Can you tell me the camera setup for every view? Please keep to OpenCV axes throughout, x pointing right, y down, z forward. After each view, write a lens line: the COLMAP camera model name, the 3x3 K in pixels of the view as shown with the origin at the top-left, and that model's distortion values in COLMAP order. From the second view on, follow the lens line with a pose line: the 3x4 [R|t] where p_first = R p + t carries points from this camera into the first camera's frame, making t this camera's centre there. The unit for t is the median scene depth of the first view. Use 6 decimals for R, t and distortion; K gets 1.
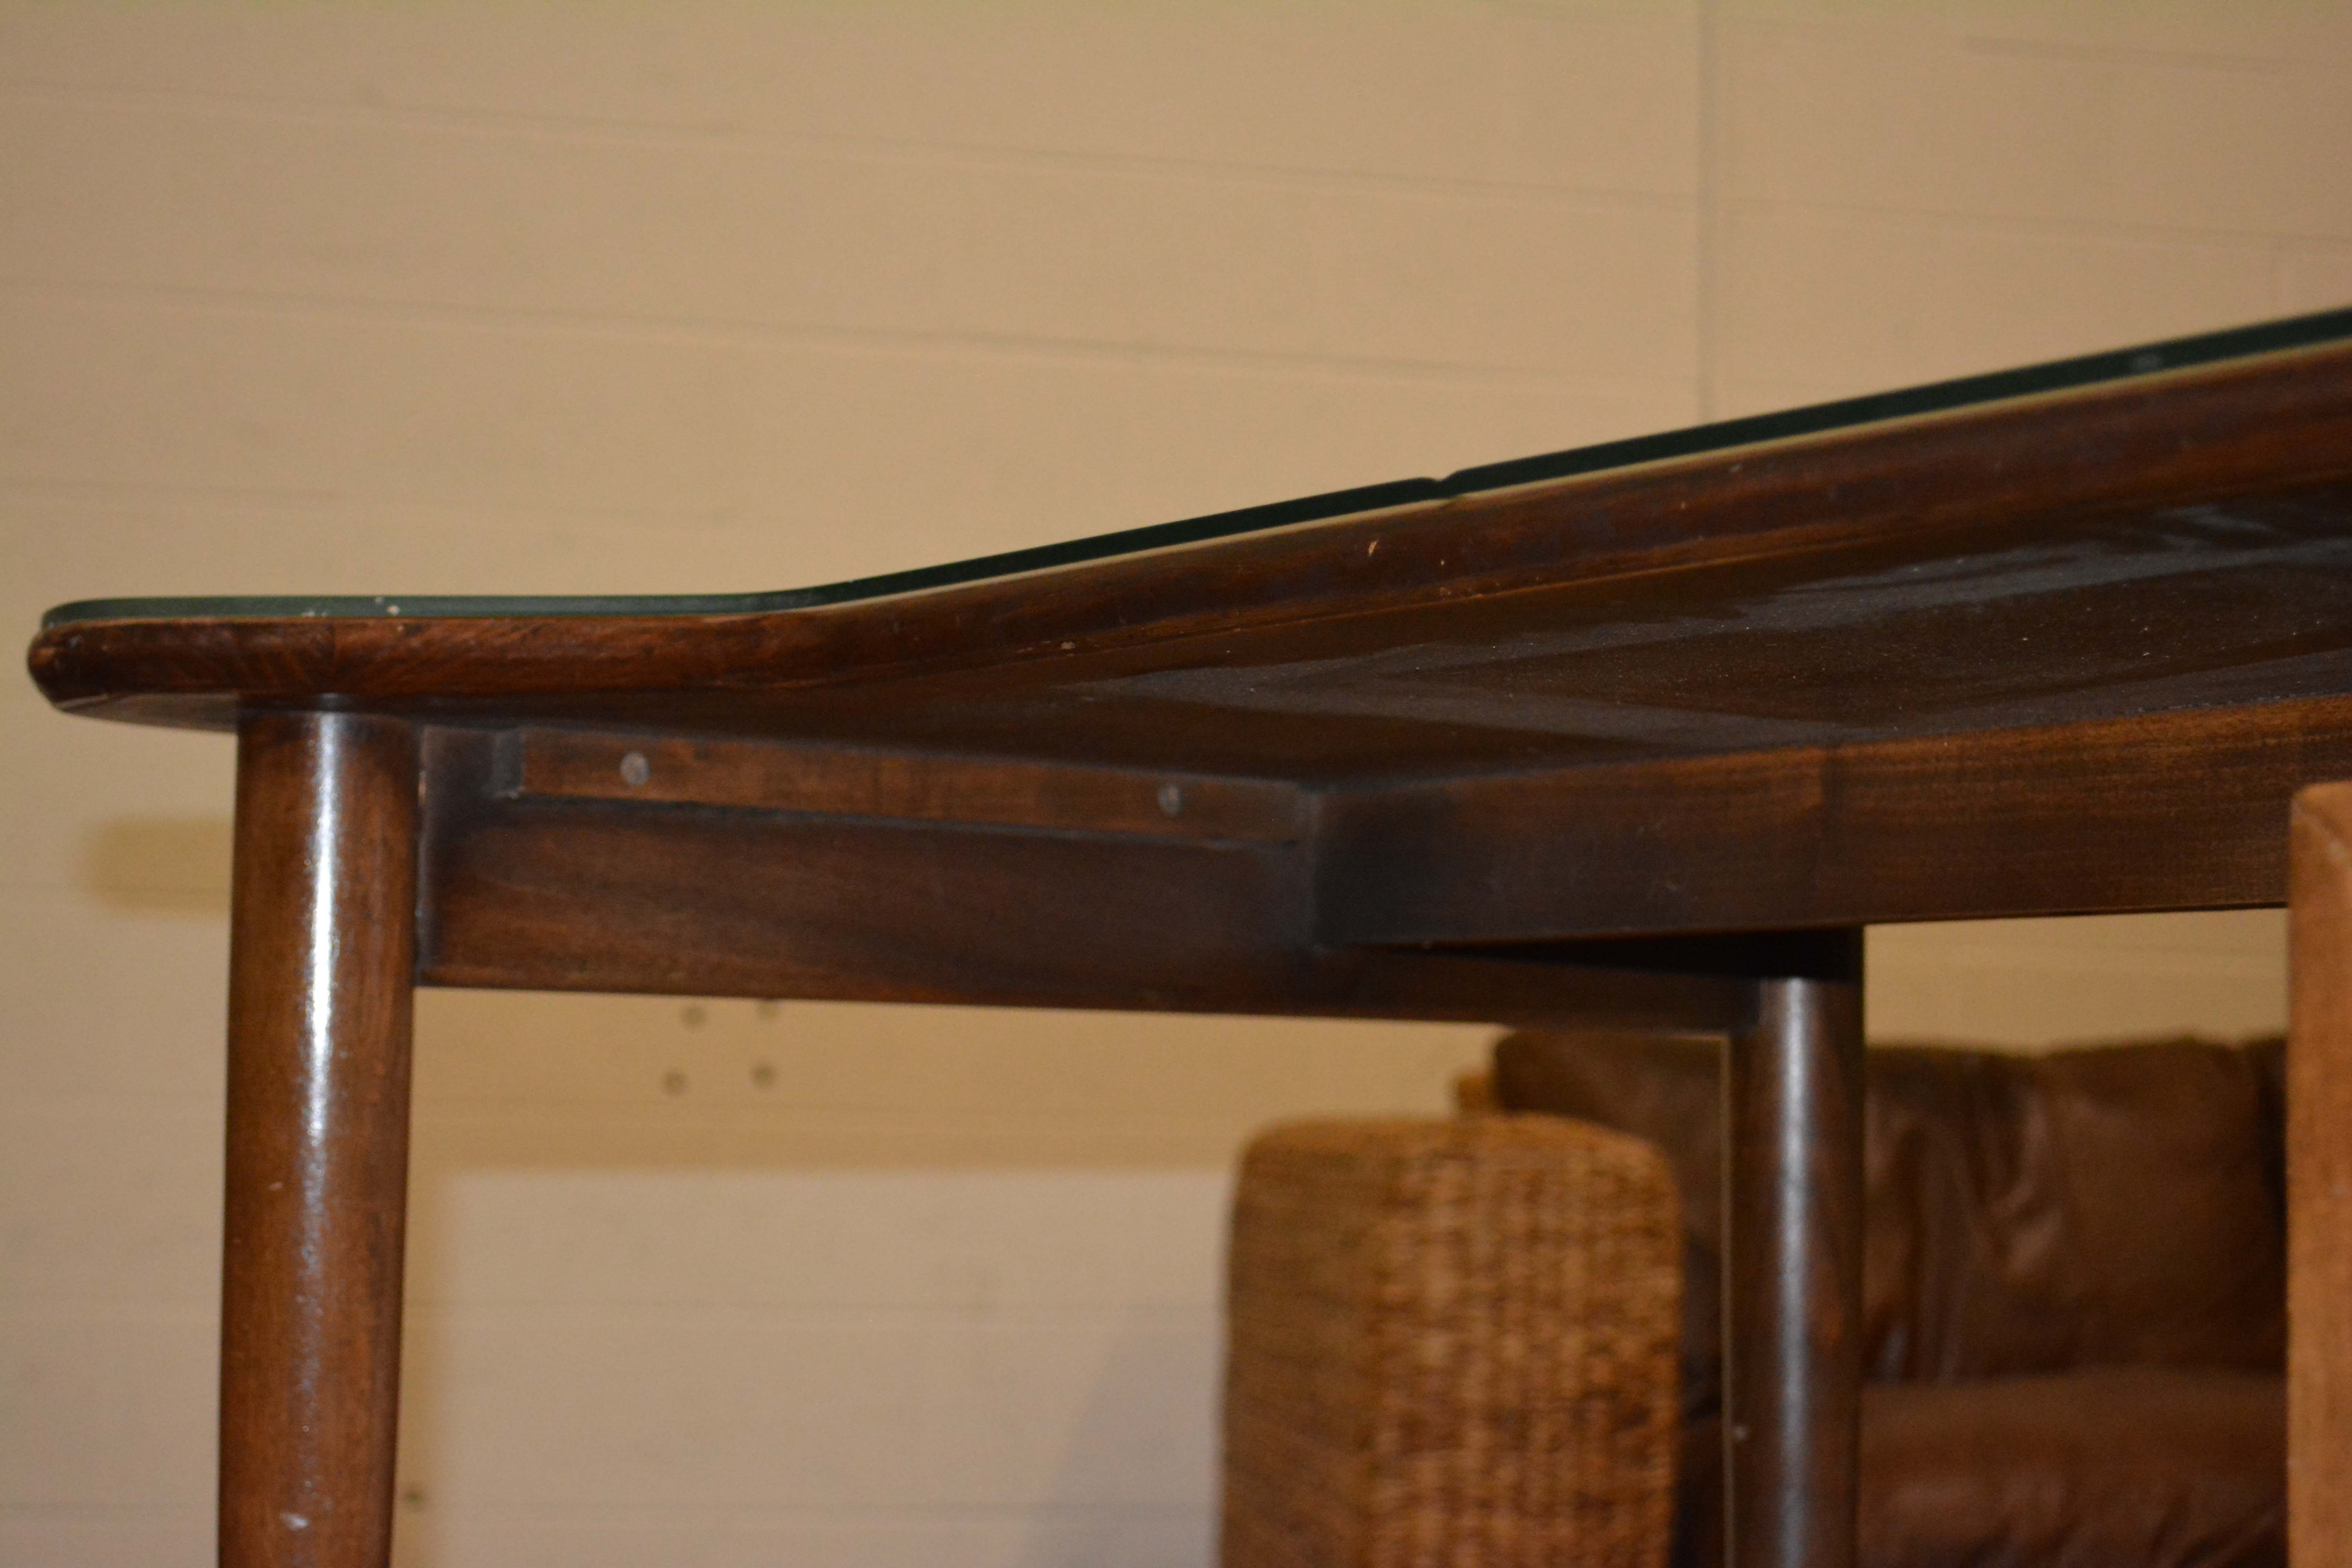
lens RADIAL K [[3912.5, 0, 1166.0], [0, 3912.5, 782.4], [0, 0, 1]] dist [-0.006091, 0.000000]
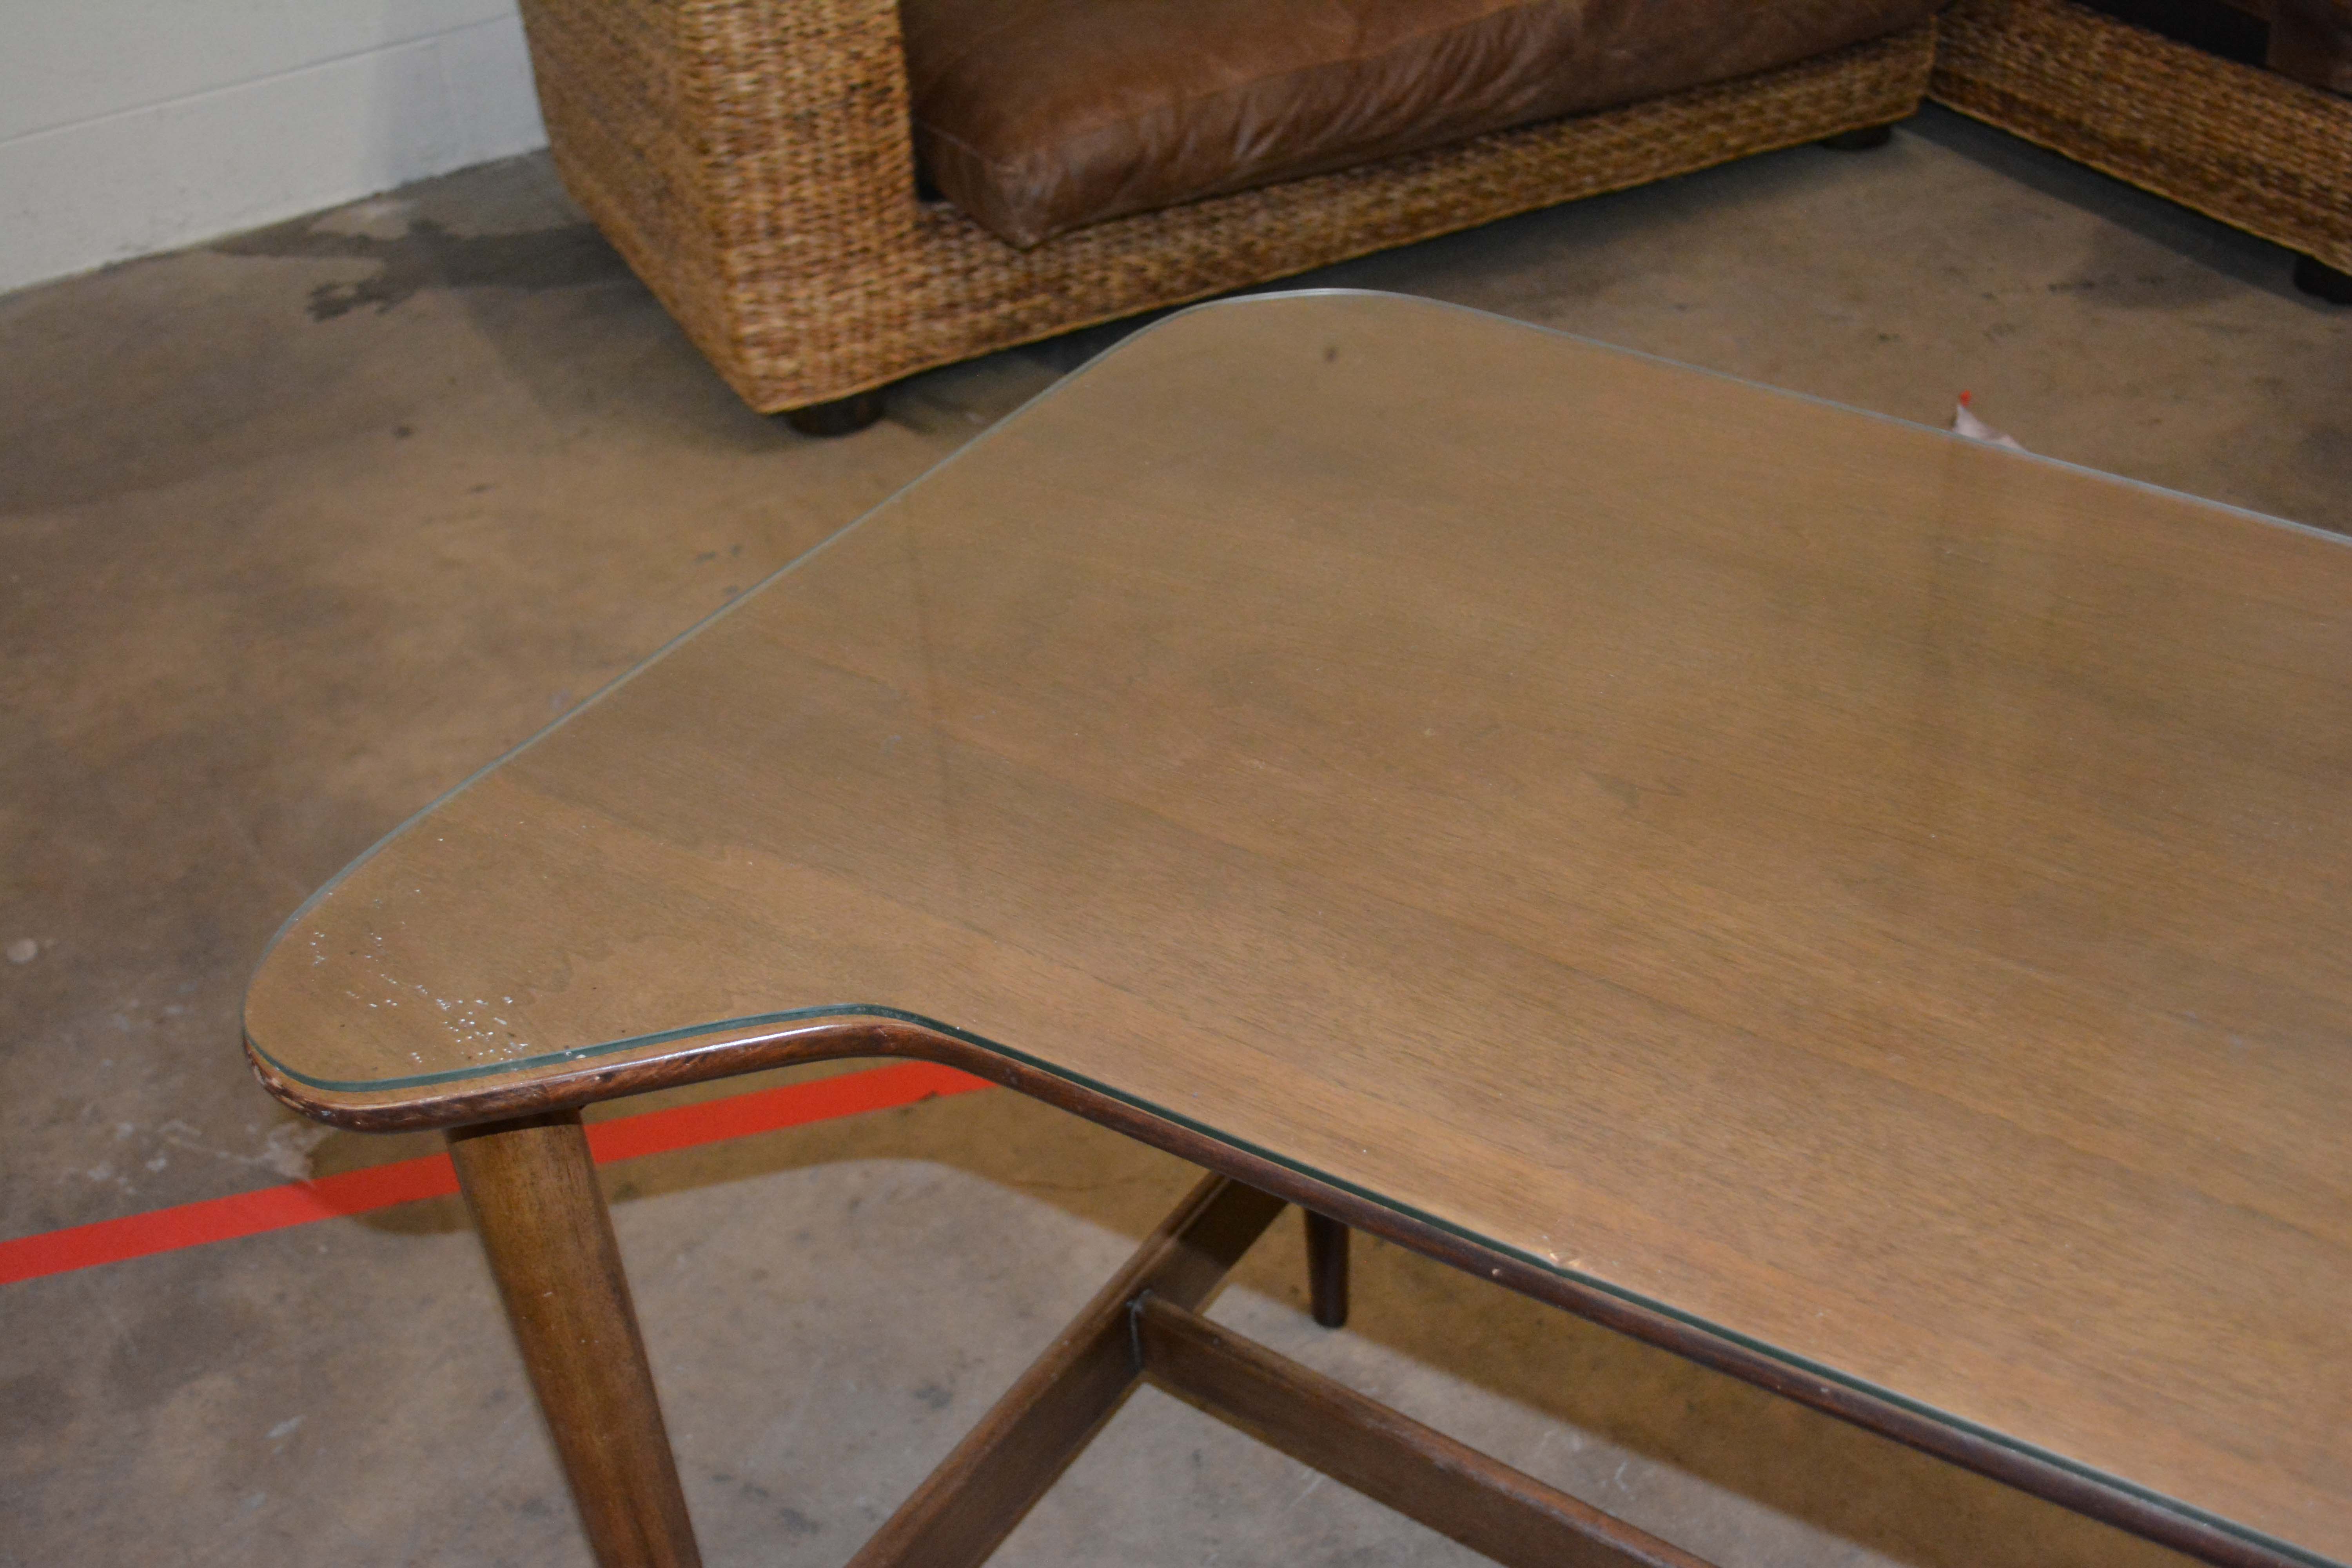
lens RADIAL K [[2493.4, 0, 1182.1], [0, 2493.4, 805.1], [0, 0, 1]] dist [-0.055426, 0.000000]
pose [[0.933581, -0.267226, 0.238782, -0.155425], [0.051127, 0.758808, 0.649304, -0.536730], [-0.354700, -0.593970, 0.722071, 0.313703]]
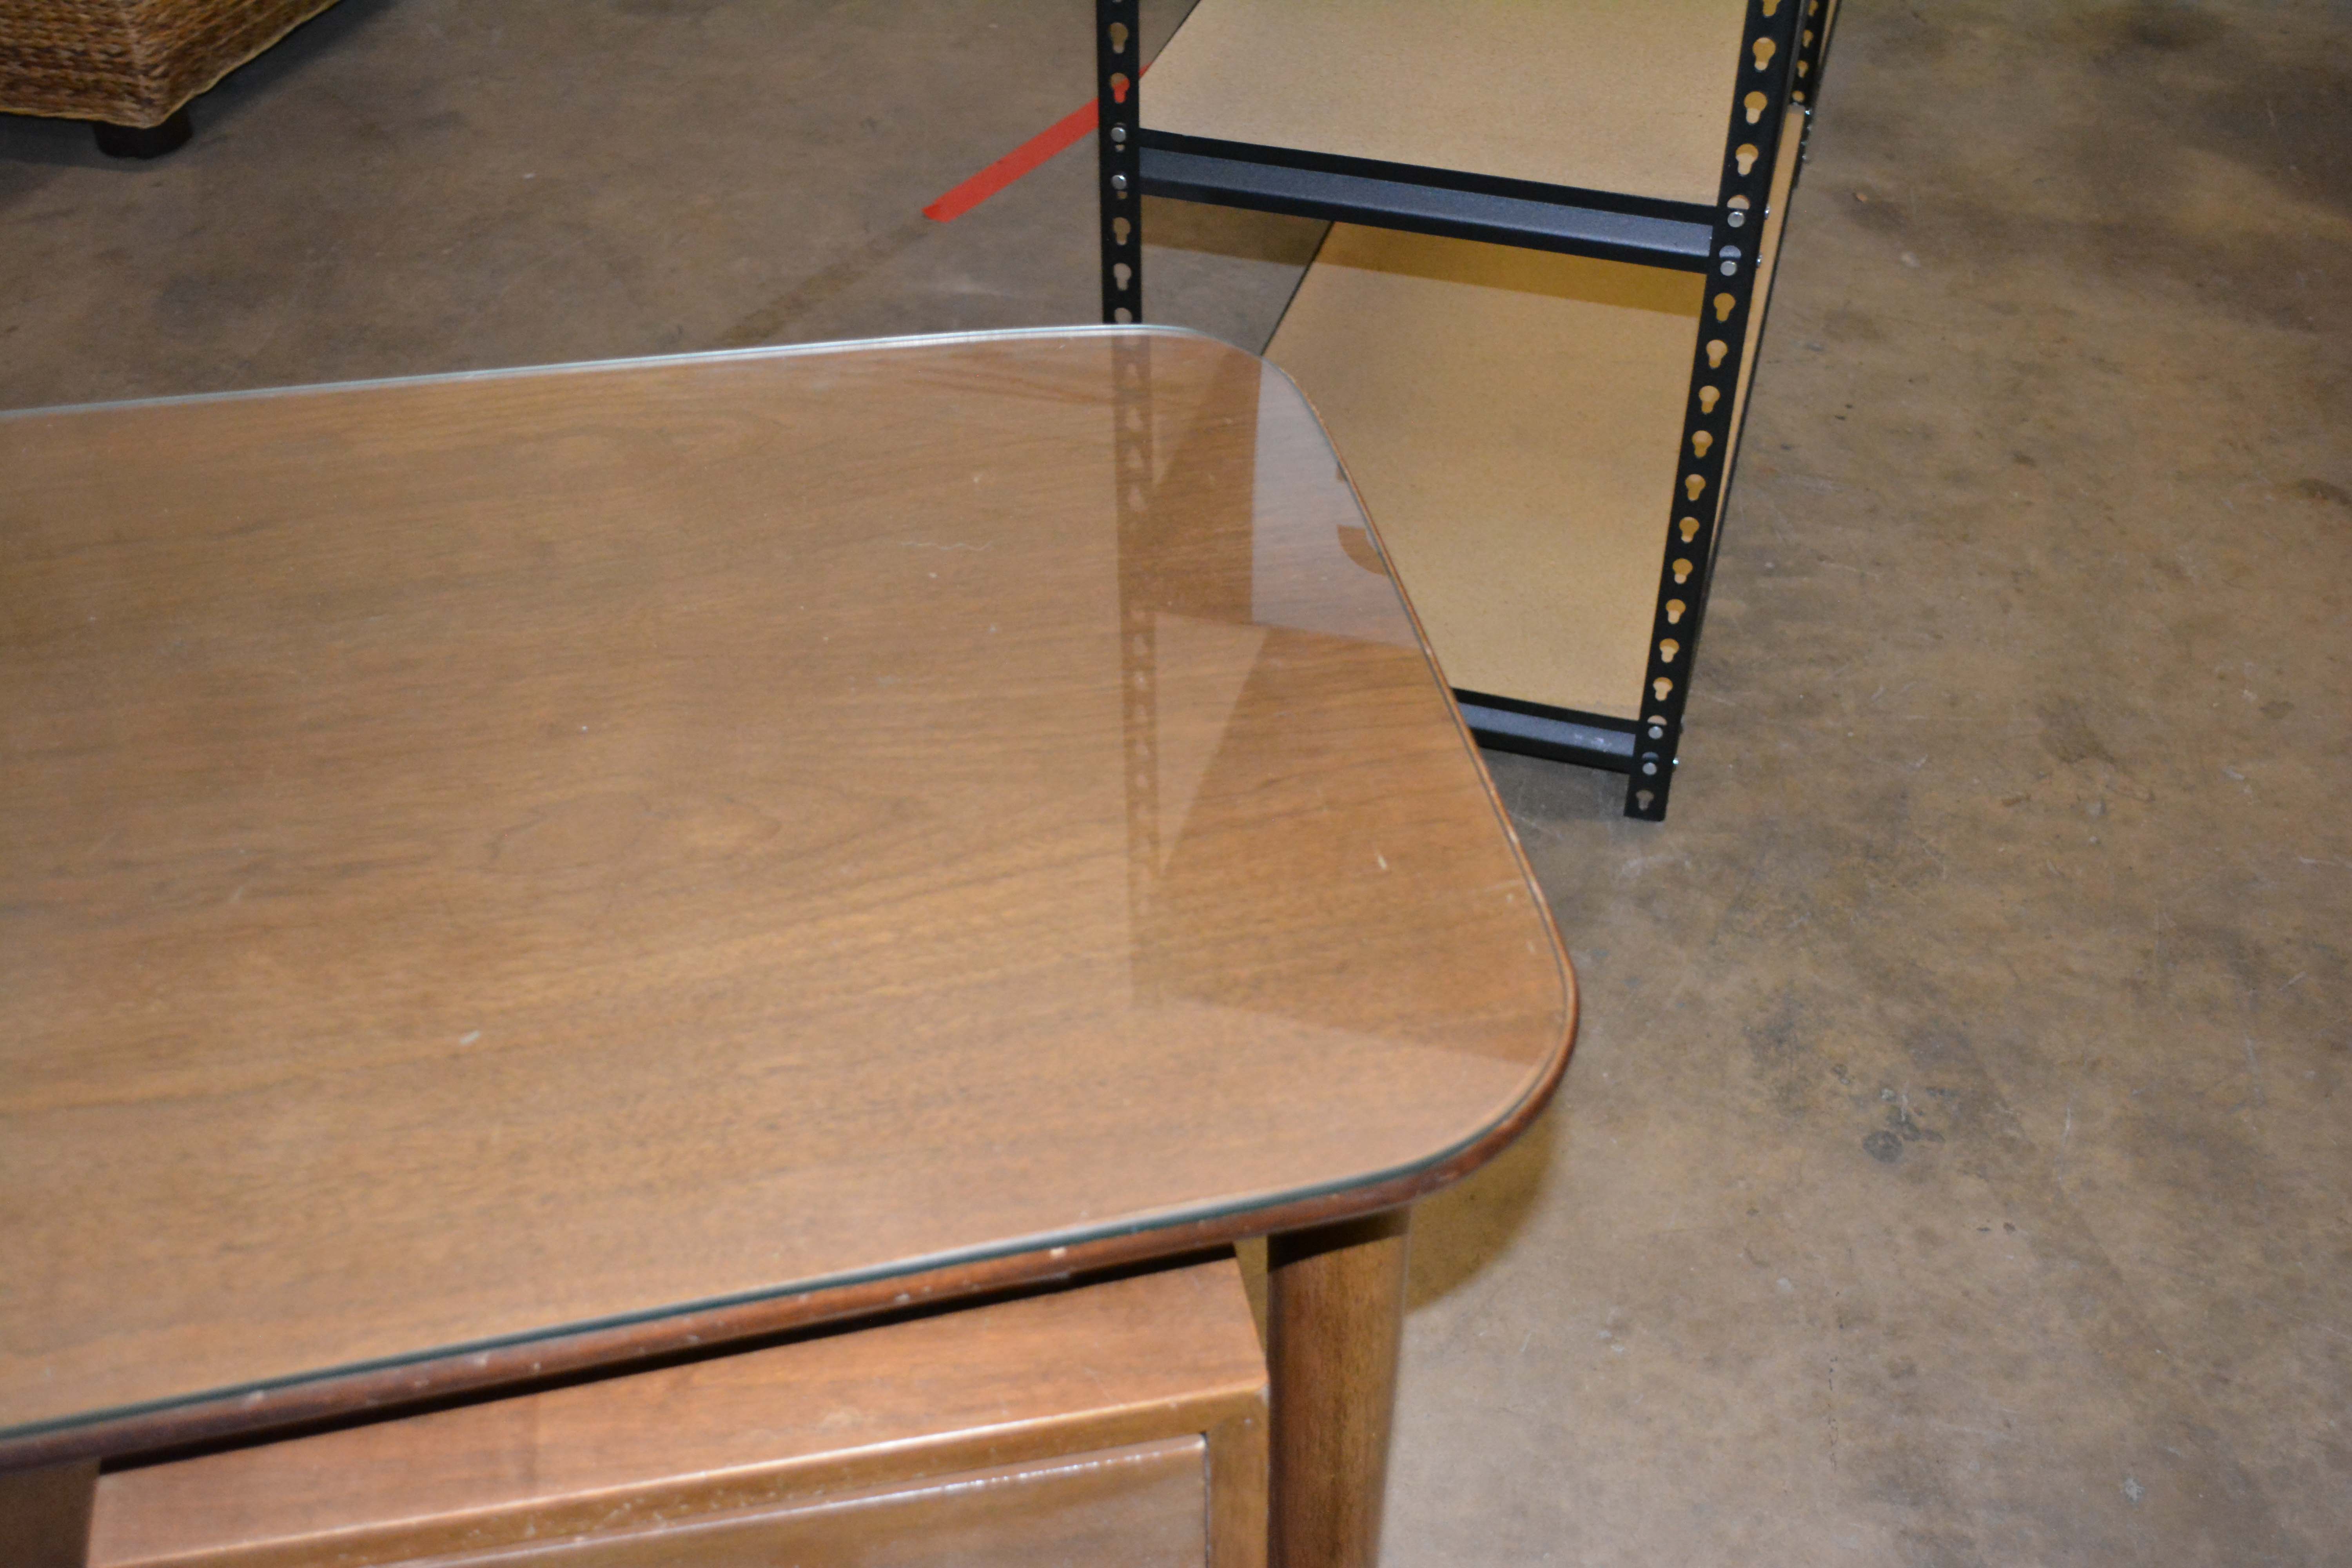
lens RADIAL K [[2493.4, 0, 1198.7], [0, 2493.4, 803.7], [0, 0, 1]] dist [-0.055426, 0.000000]
pose [[0.397311, -0.607682, 0.687653, -0.030897], [-0.060559, 0.730340, 0.680394, -0.529592], [-0.915684, -0.311972, 0.253371, 0.196199]]
